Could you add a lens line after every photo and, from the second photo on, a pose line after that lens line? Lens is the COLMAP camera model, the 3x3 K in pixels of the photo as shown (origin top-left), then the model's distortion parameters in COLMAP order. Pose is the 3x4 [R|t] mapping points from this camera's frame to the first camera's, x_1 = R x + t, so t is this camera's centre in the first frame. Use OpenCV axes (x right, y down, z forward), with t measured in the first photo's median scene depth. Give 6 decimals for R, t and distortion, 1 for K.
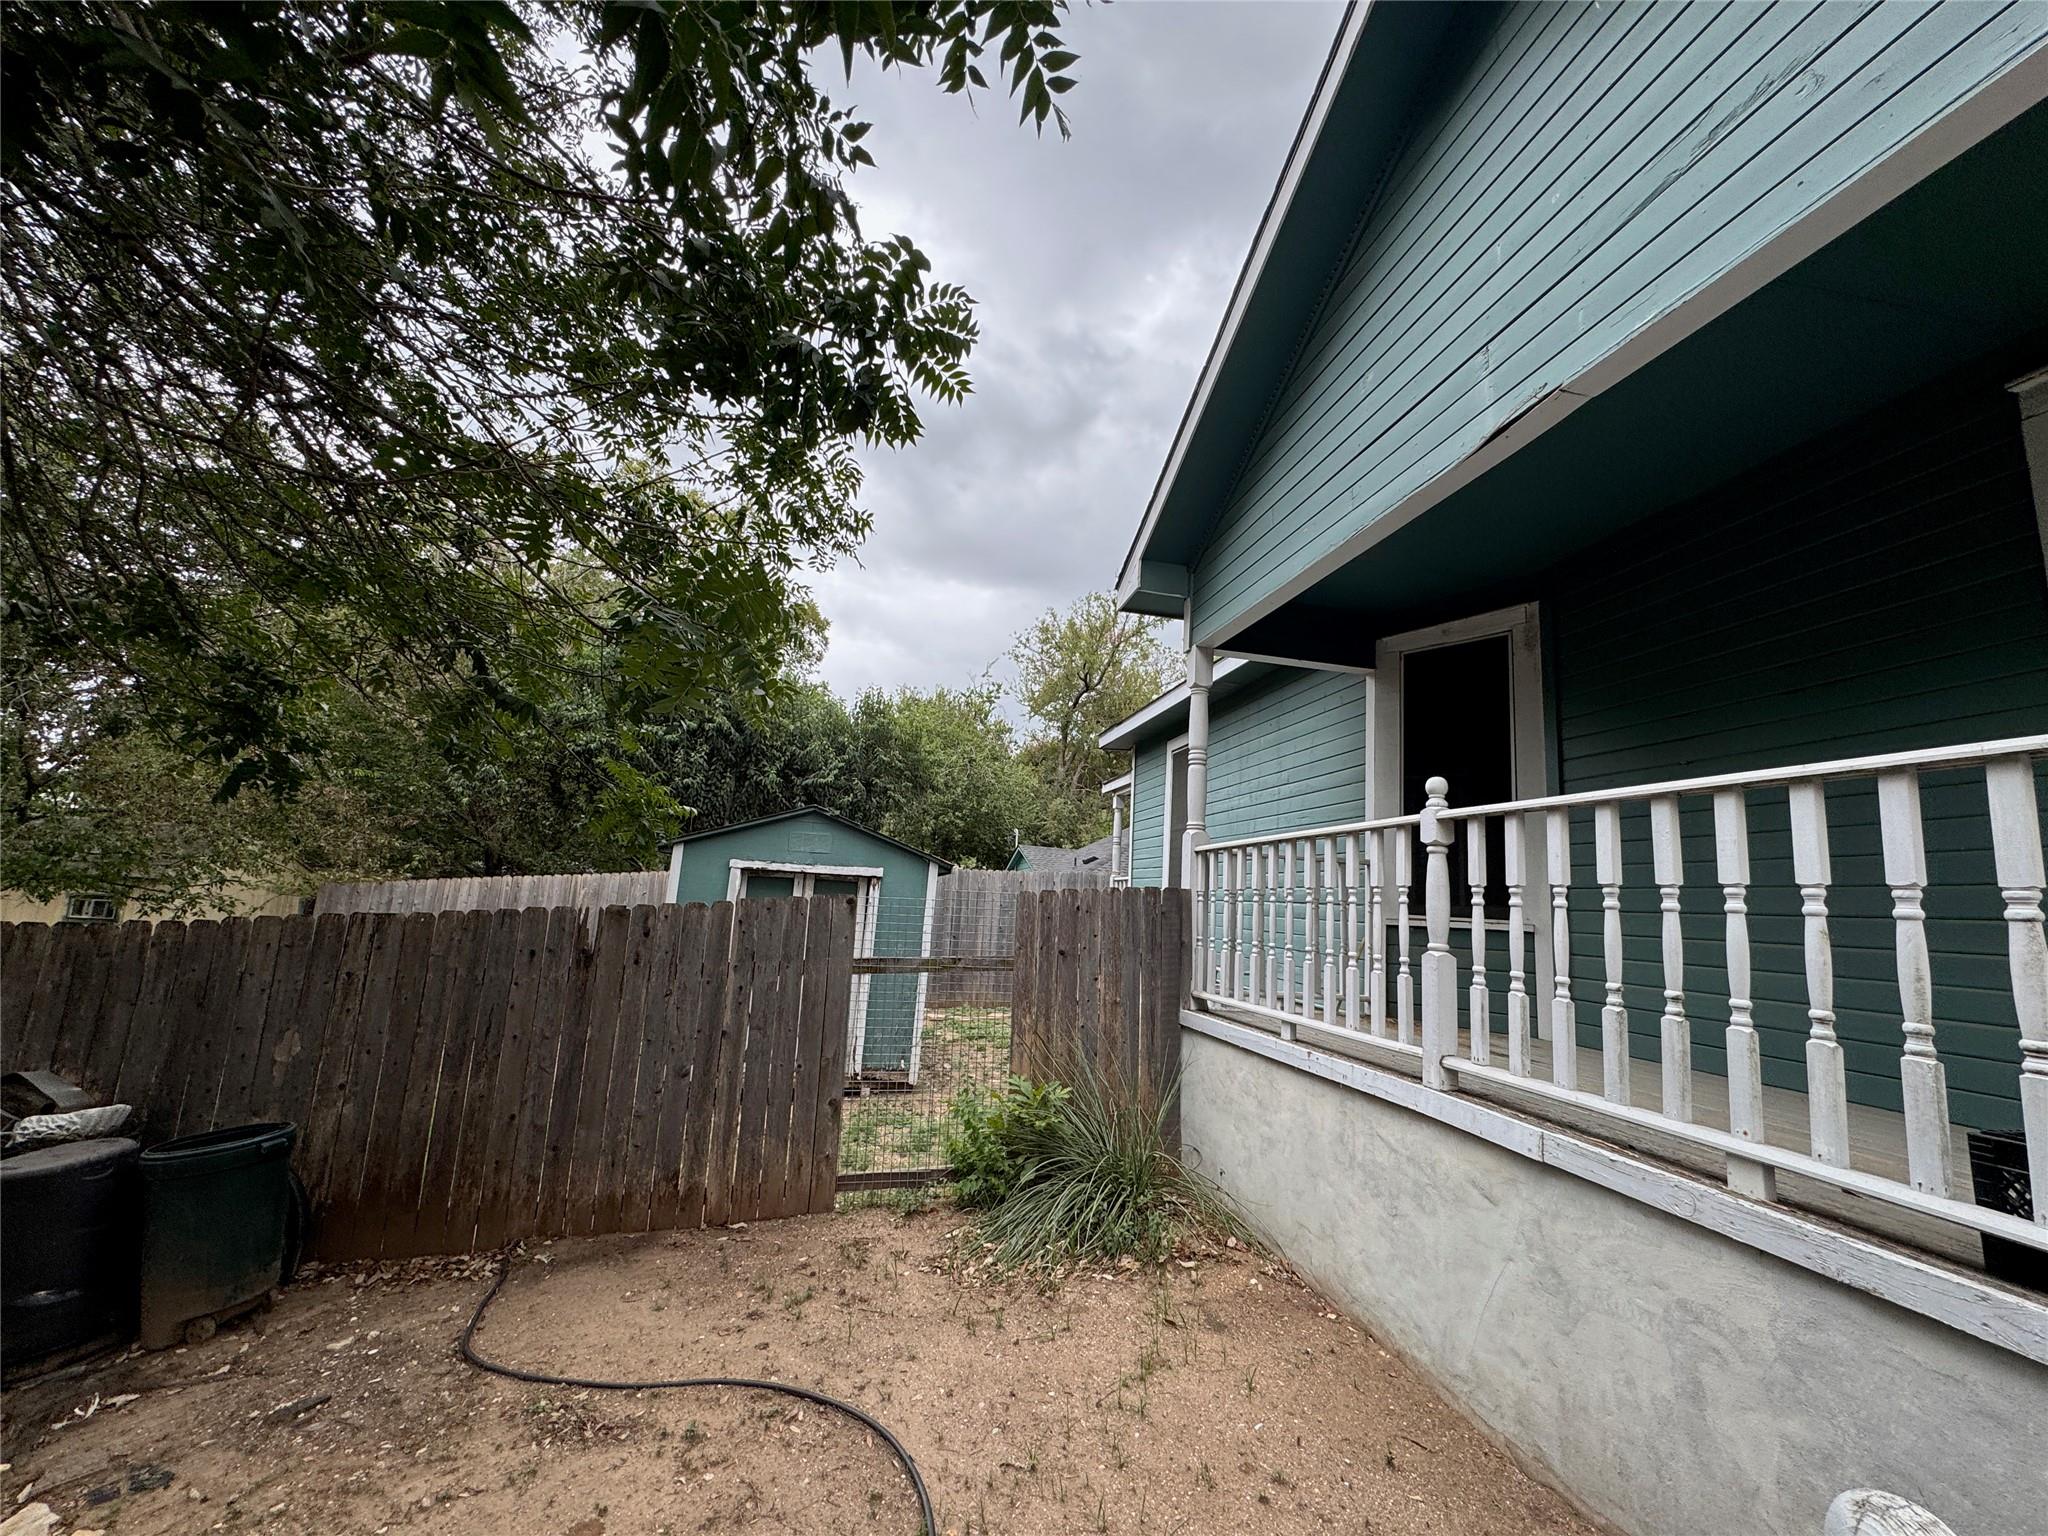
lens RADIAL K [[816.4, 0, 1020.0], [0, 816.4, 785.8], [0, 0, 1]] dist [0.000516, 0.000011]
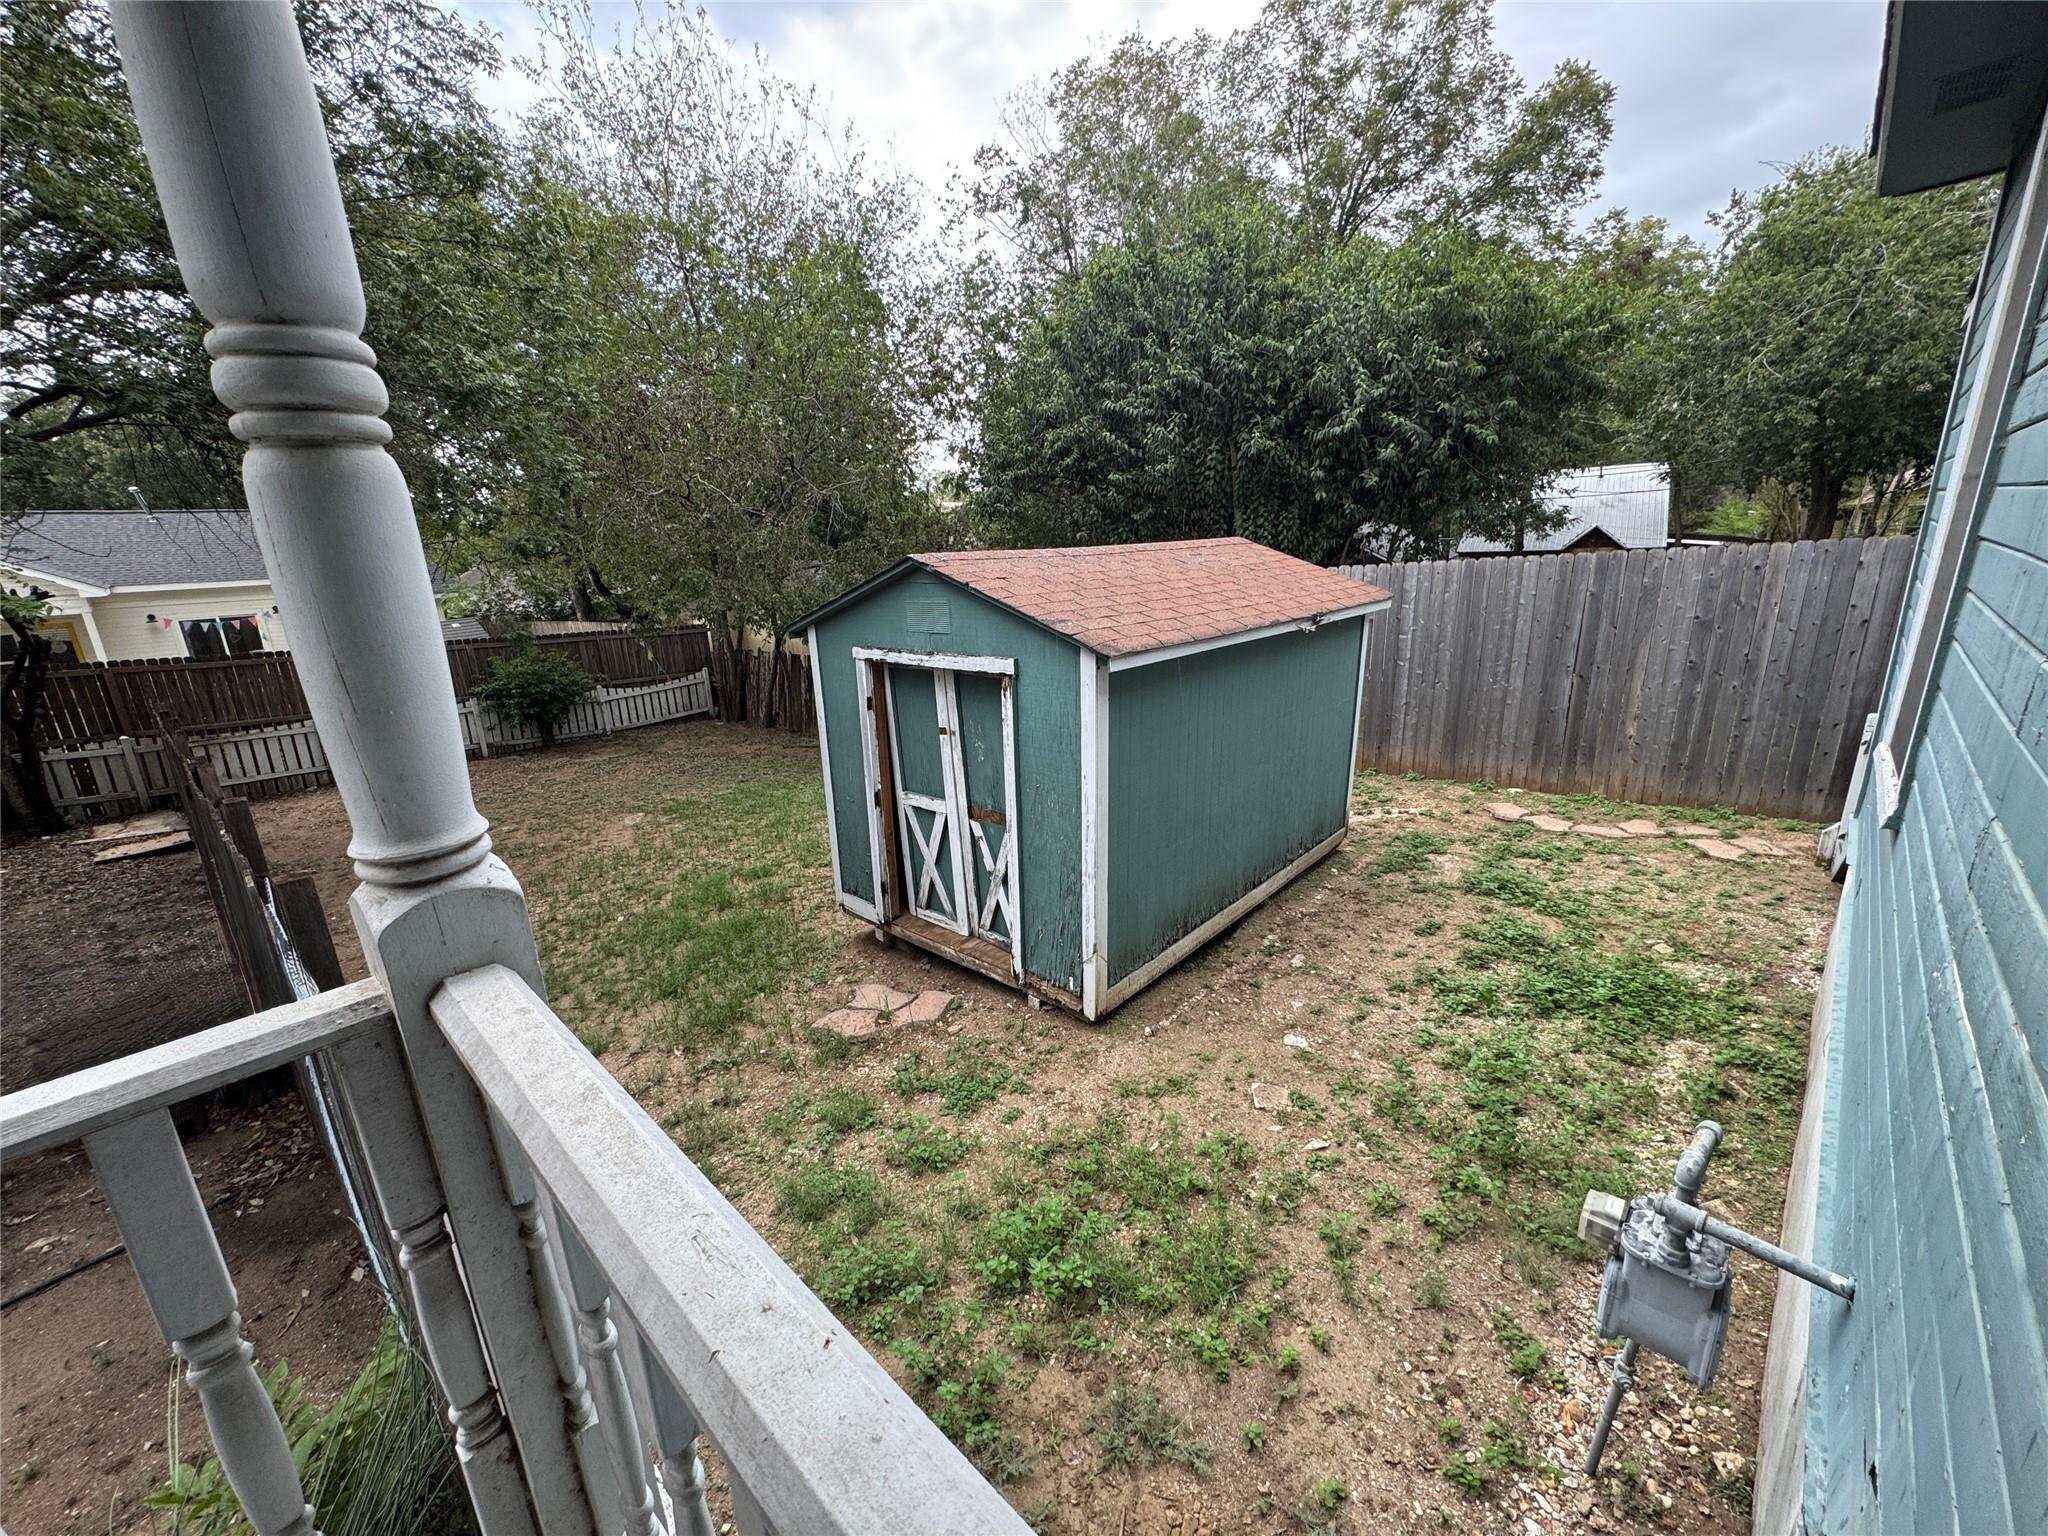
lens RADIAL K [[814.5, 0, 1024.0], [0, 814.5, 768.0], [0, 0, 1]] dist [0.000468, -0.000128]
pose [[0.551653, 0.146208, -0.821159, 0.300866], [0.192574, 0.935589, 0.295953, 0.008353], [0.811538, -0.321397, 0.487965, 0.717218]]
